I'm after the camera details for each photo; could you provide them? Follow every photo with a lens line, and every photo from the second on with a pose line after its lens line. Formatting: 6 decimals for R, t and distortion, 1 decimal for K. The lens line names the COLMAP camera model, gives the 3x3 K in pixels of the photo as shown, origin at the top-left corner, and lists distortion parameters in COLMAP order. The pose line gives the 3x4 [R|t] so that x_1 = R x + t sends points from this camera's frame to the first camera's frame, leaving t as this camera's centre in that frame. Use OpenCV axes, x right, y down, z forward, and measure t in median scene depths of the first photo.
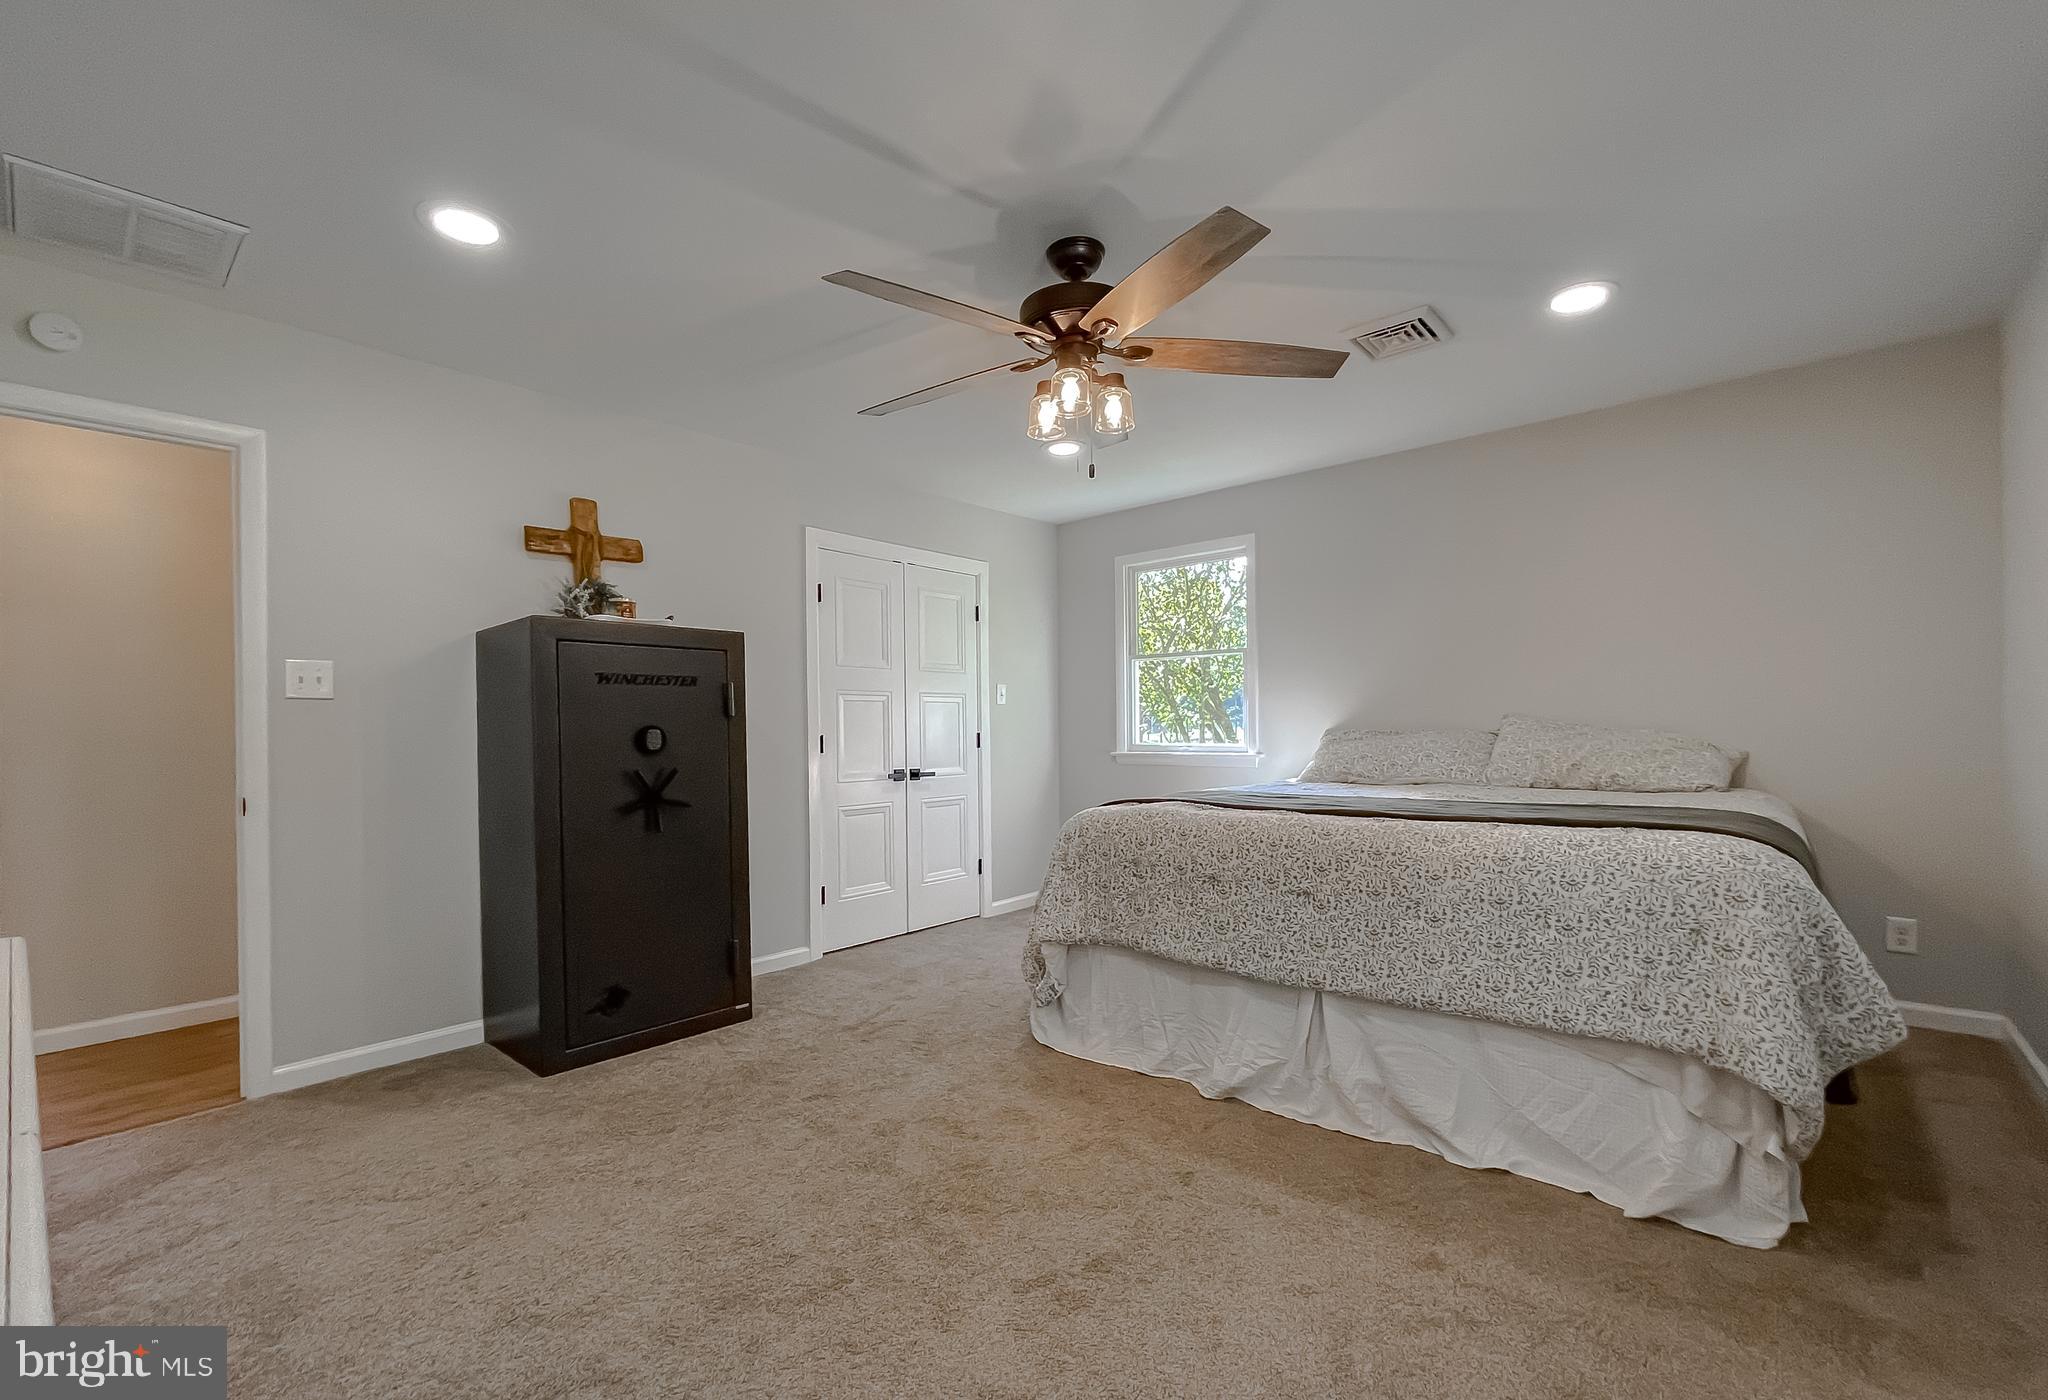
lens RADIAL K [[862.5, 0, 1031.1], [0, 862.5, 715.2], [0, 0, 1]] dist [-0.005614, 0.001068]
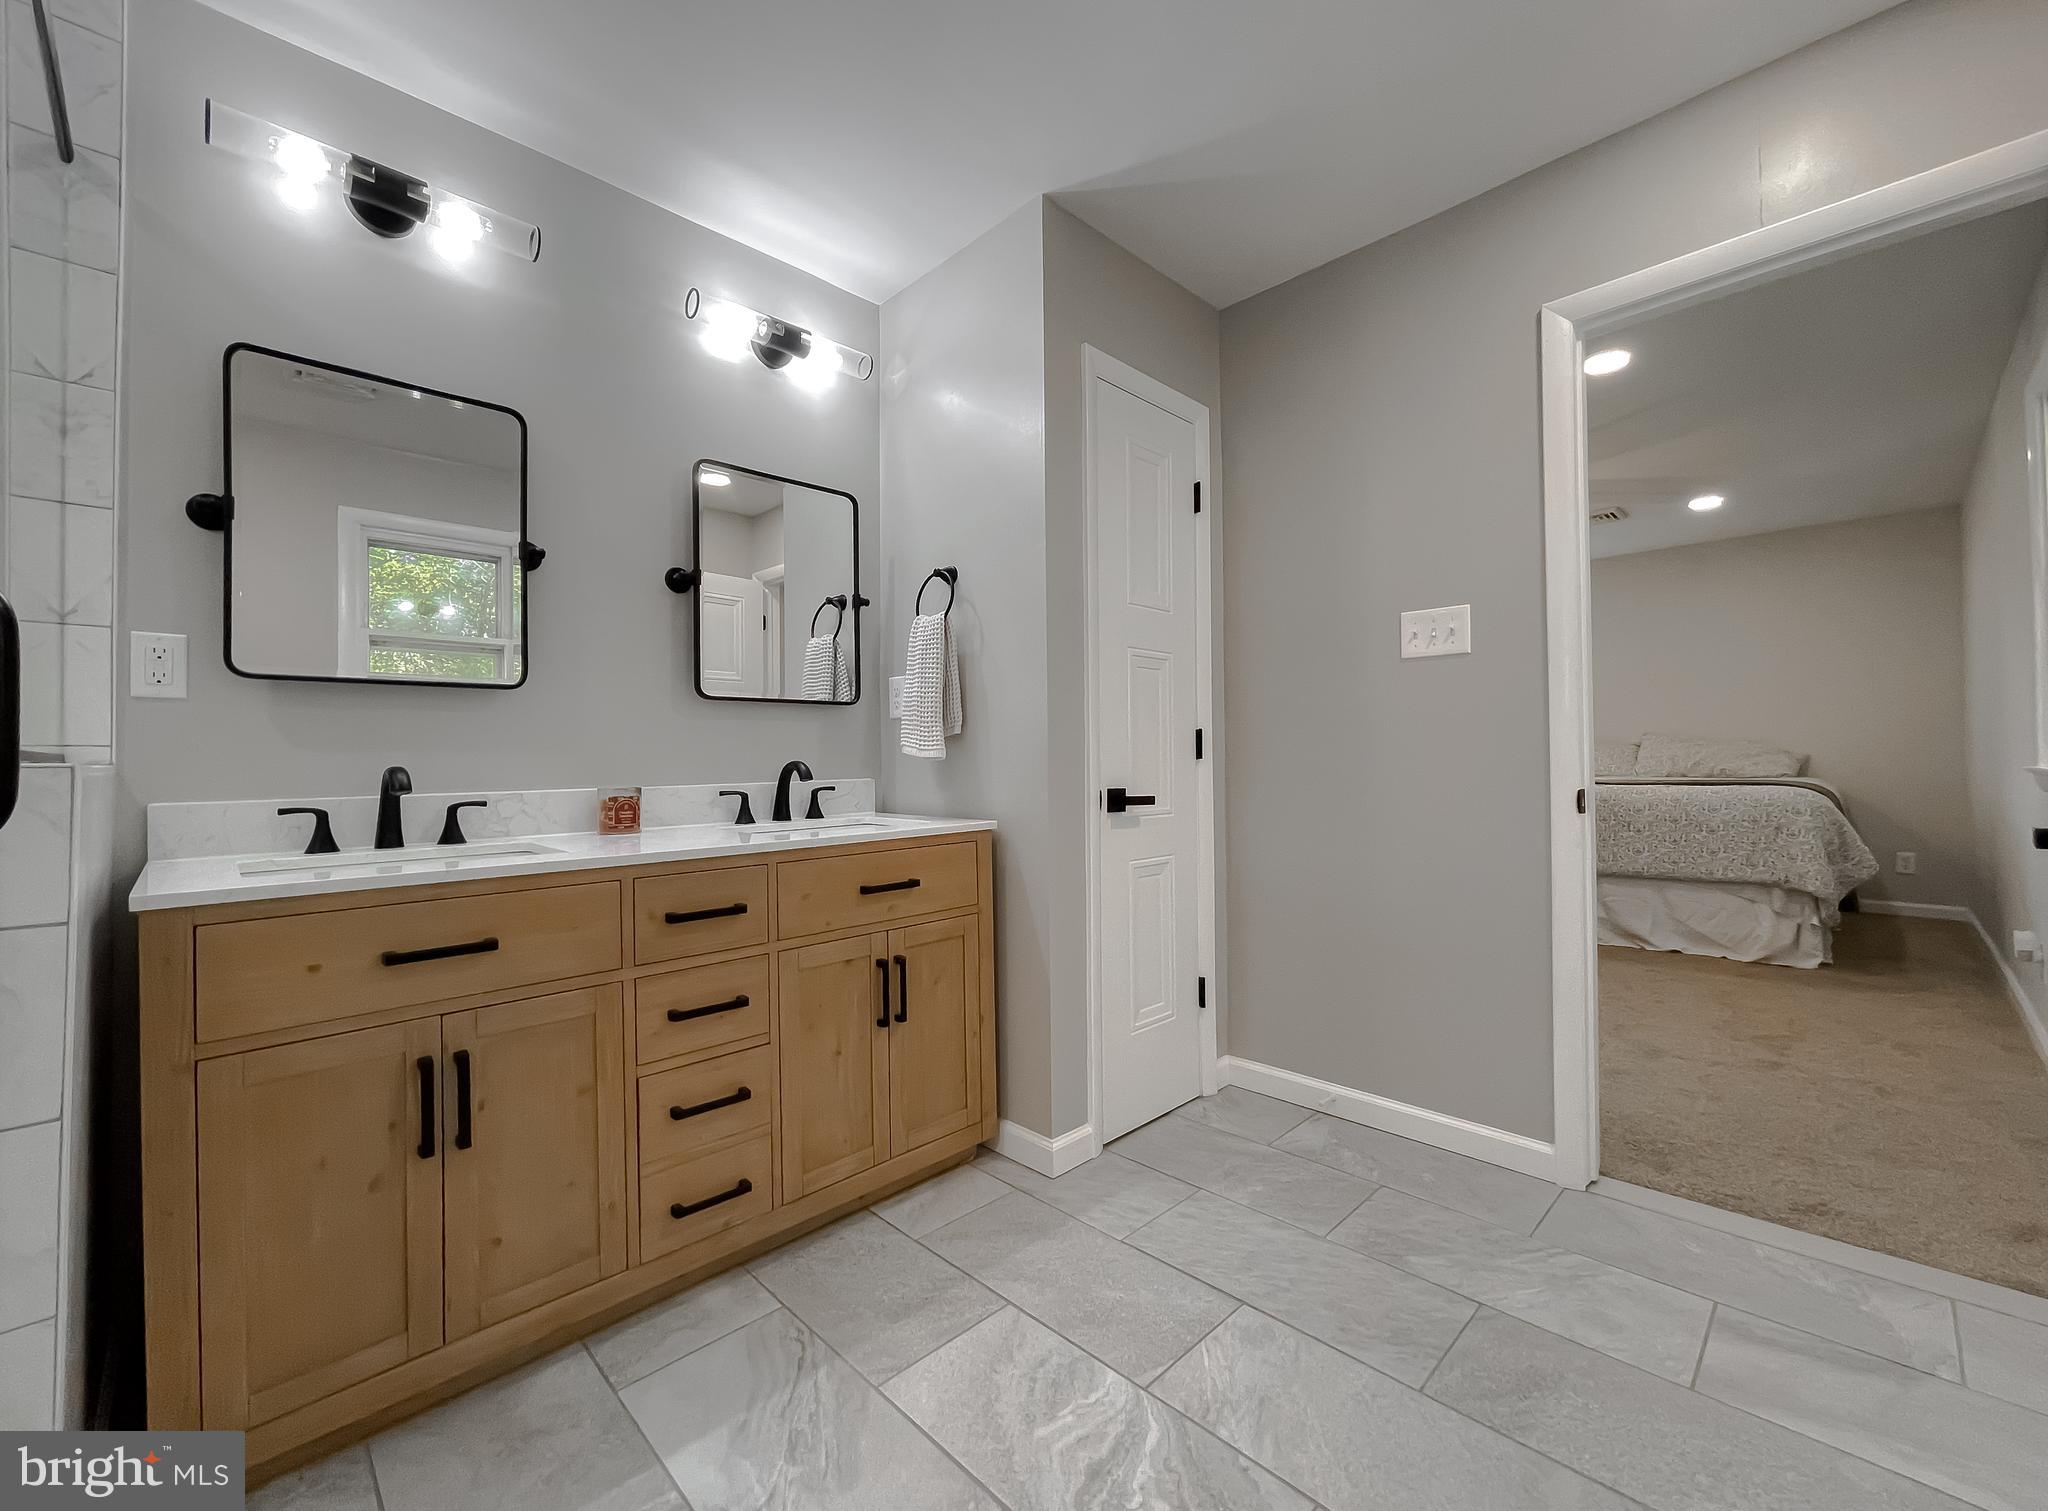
lens RADIAL K [[840.3, 0, 1017.5], [0, 840.3, 748.3], [0, 0, 1]] dist [-0.000415, -0.001274]
pose [[0.997394, -0.003106, -0.072080, -0.979846], [0.002949, 0.999993, -0.002283, 0.049909], [0.072087, 0.002064, 0.997396, -1.242988]]
